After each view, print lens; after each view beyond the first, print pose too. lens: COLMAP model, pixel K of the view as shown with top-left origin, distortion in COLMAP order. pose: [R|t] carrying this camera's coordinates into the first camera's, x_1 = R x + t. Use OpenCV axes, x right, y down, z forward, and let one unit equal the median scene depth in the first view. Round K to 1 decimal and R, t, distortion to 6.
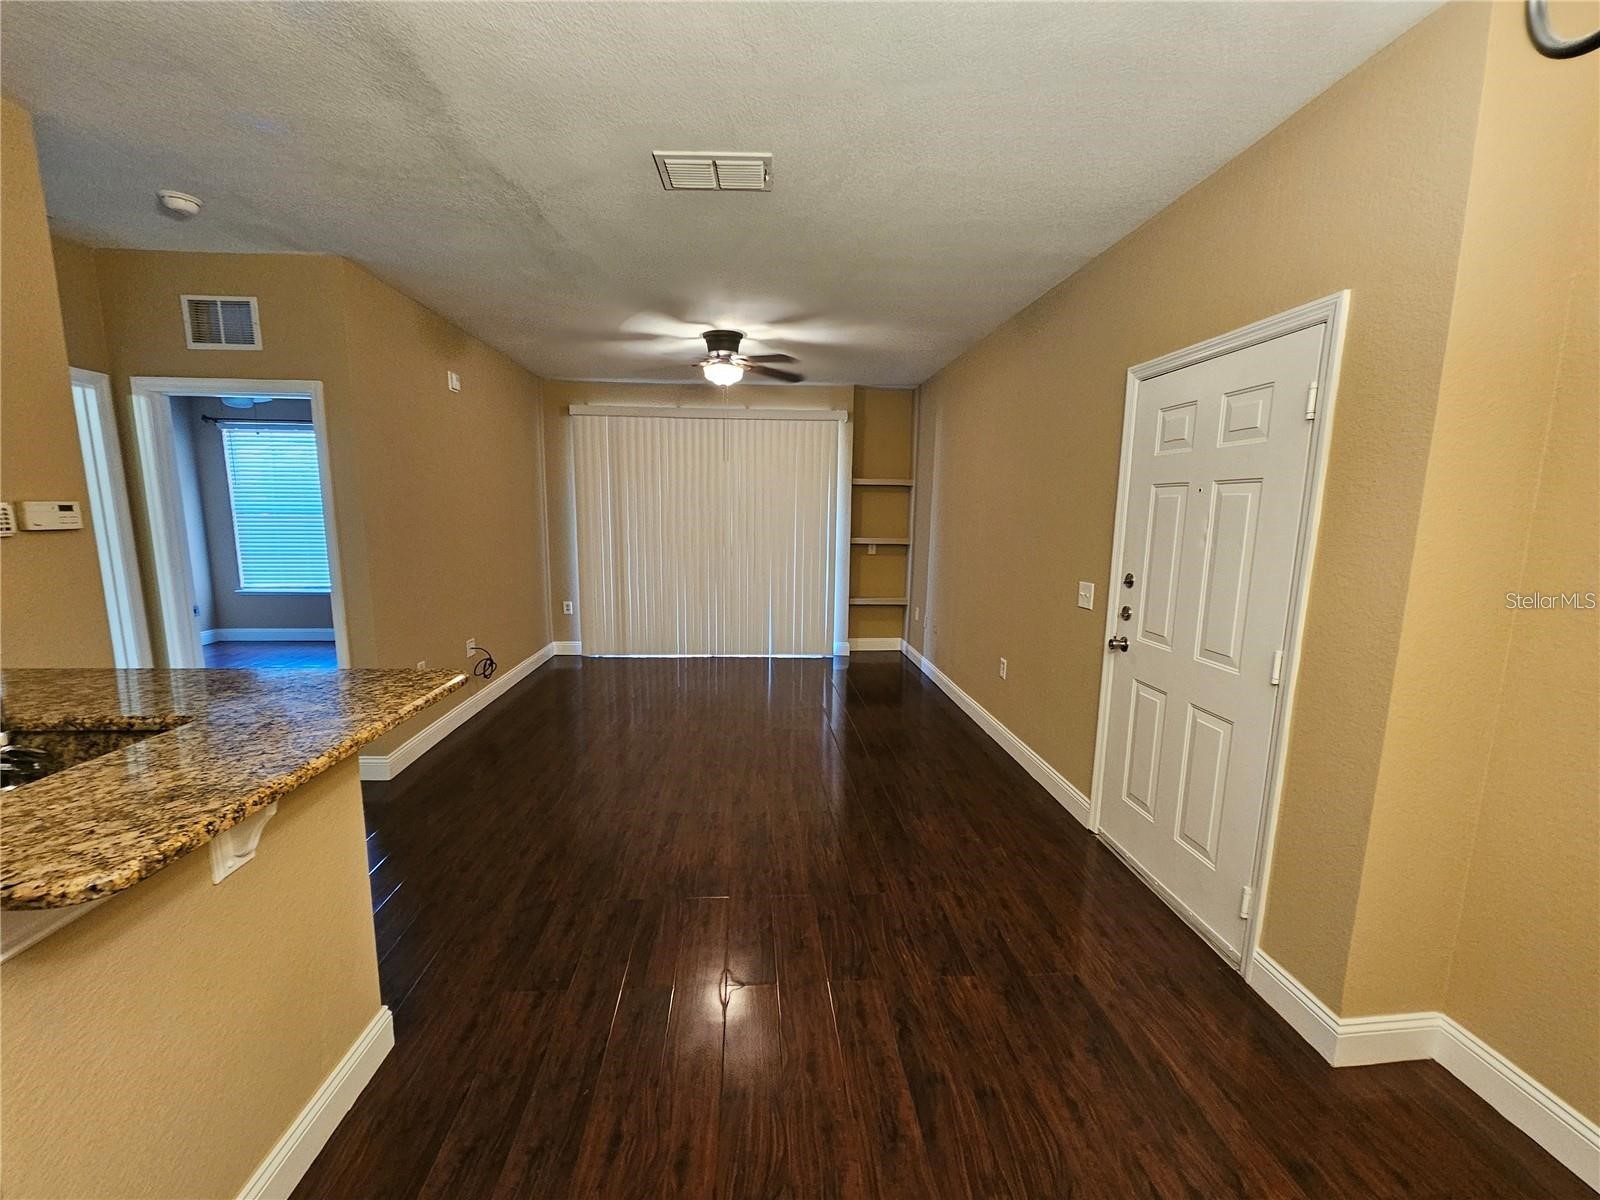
lens RADIAL K [[651.1, 0, 806.3], [0, 651.1, 606.1], [0, 0, 1]] dist [0.005865, -0.002848]
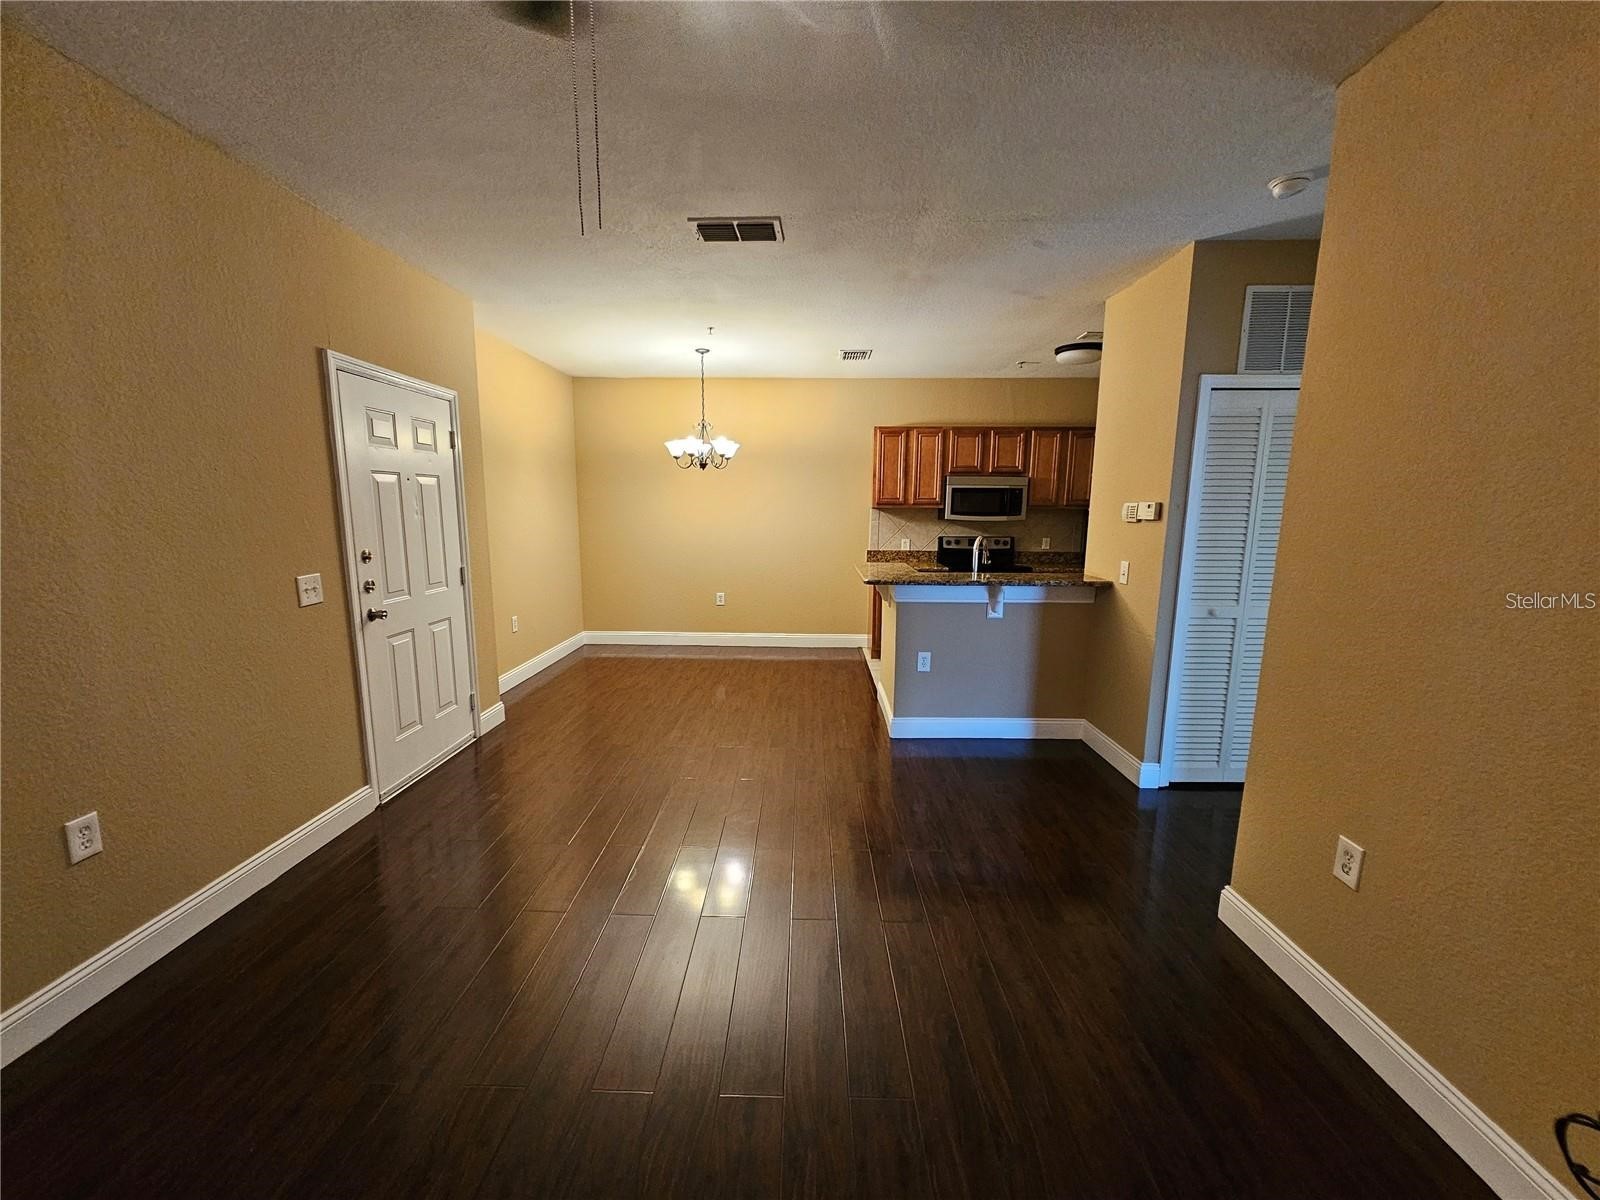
lens RADIAL K [[651.1, 0, 801.1], [0, 651.1, 605.0], [0, 0, 1]] dist [0.005865, -0.002848]
pose [[-0.994837, -0.035801, 0.094961, -1.493428], [-0.005883, 0.954478, 0.298223, -1.280016], [-0.101315, 0.296125, -0.949761, 8.724161]]
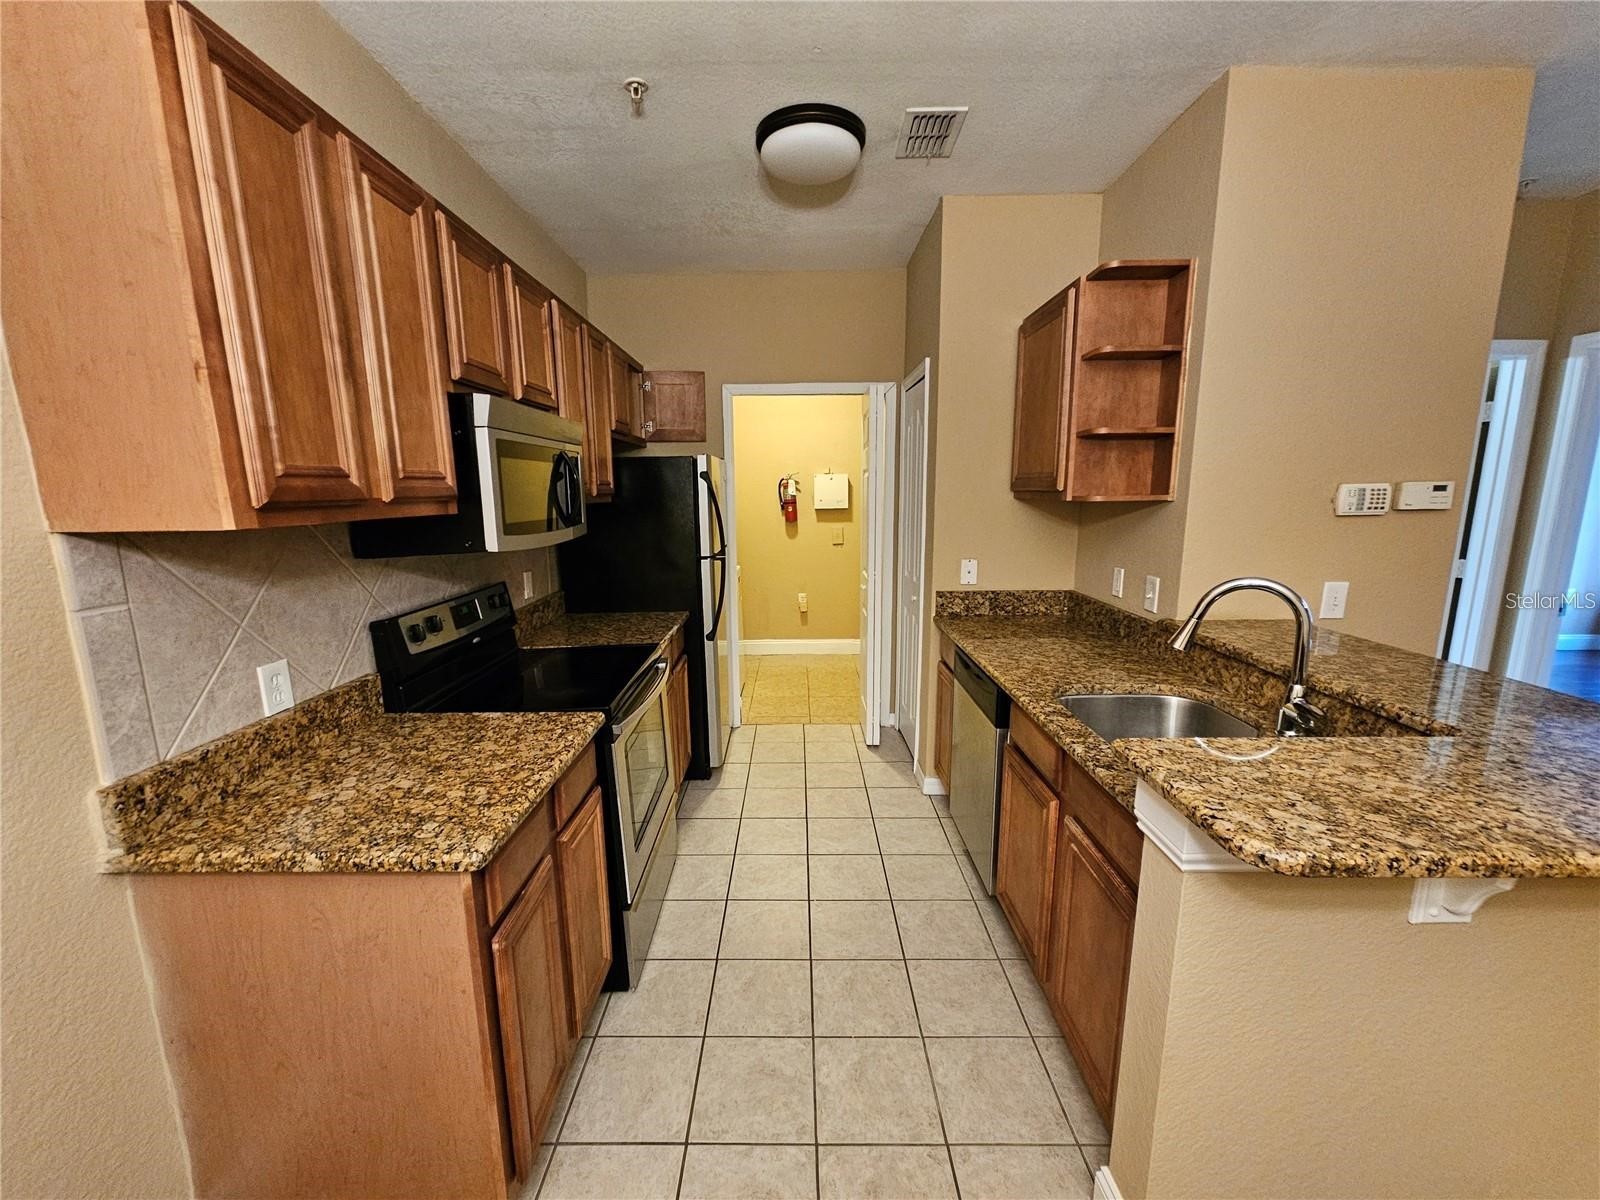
lens RADIAL K [[651.1, 0, 799.6], [0, 651.1, 608.6], [0, 0, 1]] dist [0.005865, -0.002848]
pose [[-0.088799, 0.169312, -0.981554, -0.056187], [-0.136238, 0.974121, 0.180355, -0.029710], [0.986688, 0.149740, -0.063434, 0.210399]]
